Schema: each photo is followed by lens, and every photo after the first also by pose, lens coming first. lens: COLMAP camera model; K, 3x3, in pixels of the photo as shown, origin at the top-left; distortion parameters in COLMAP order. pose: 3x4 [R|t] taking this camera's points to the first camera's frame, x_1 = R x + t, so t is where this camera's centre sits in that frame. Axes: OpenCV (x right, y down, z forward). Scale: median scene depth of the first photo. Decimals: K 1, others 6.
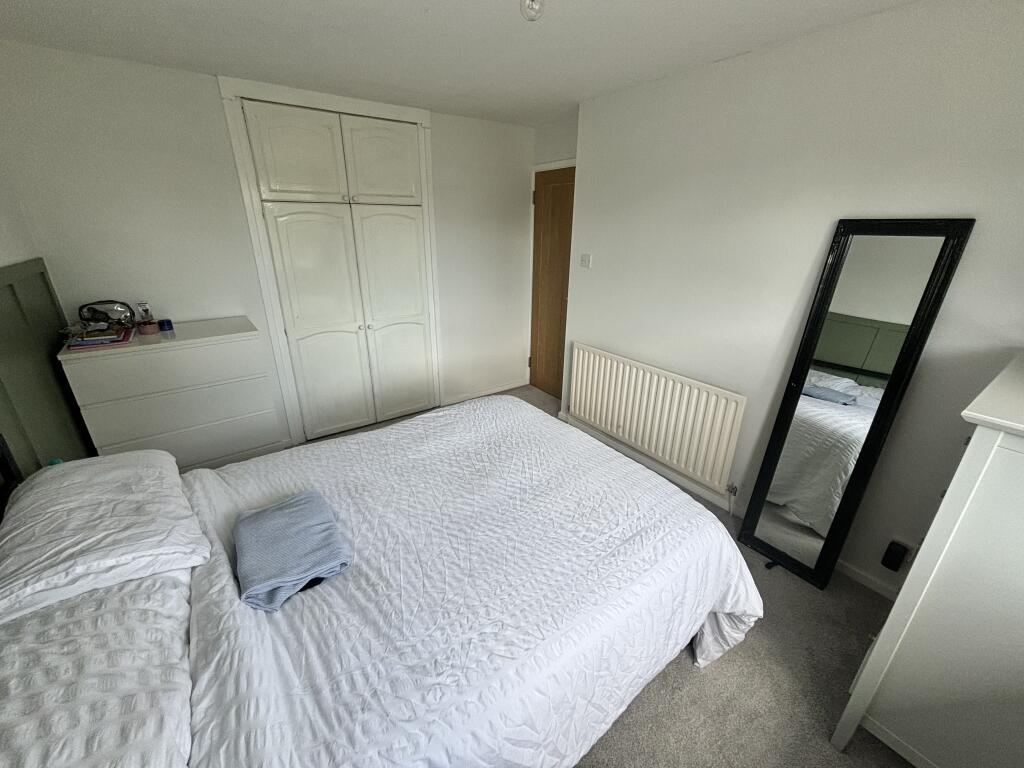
lens RADIAL K [[417.9, 0, 512.0], [0, 417.9, 384.0], [0, 0, 1]] dist [-0.000932, -0.000201]
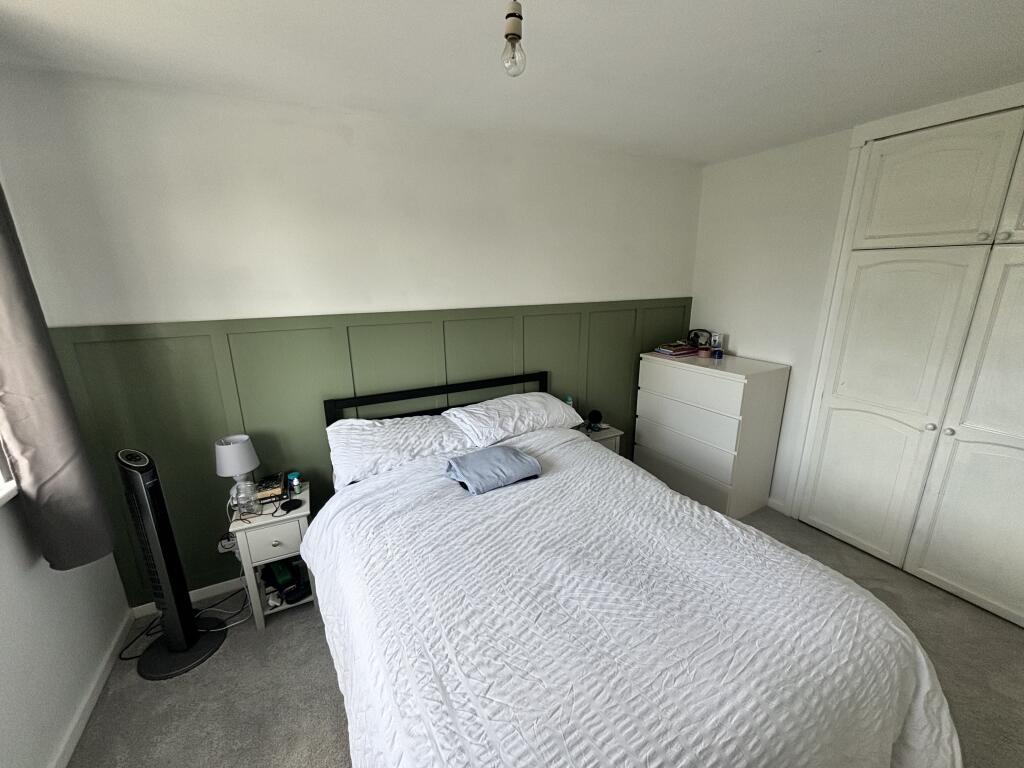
lens RADIAL K [[417.9, 0, 512.0], [0, 417.9, 384.0], [0, 0, 1]] dist [-0.000932, -0.000201]
pose [[-0.147041, 0.253763, -0.956025, 0.817311], [-0.350265, 0.890543, 0.290255, -0.361801], [0.925037, 0.377541, -0.042062, 0.916835]]
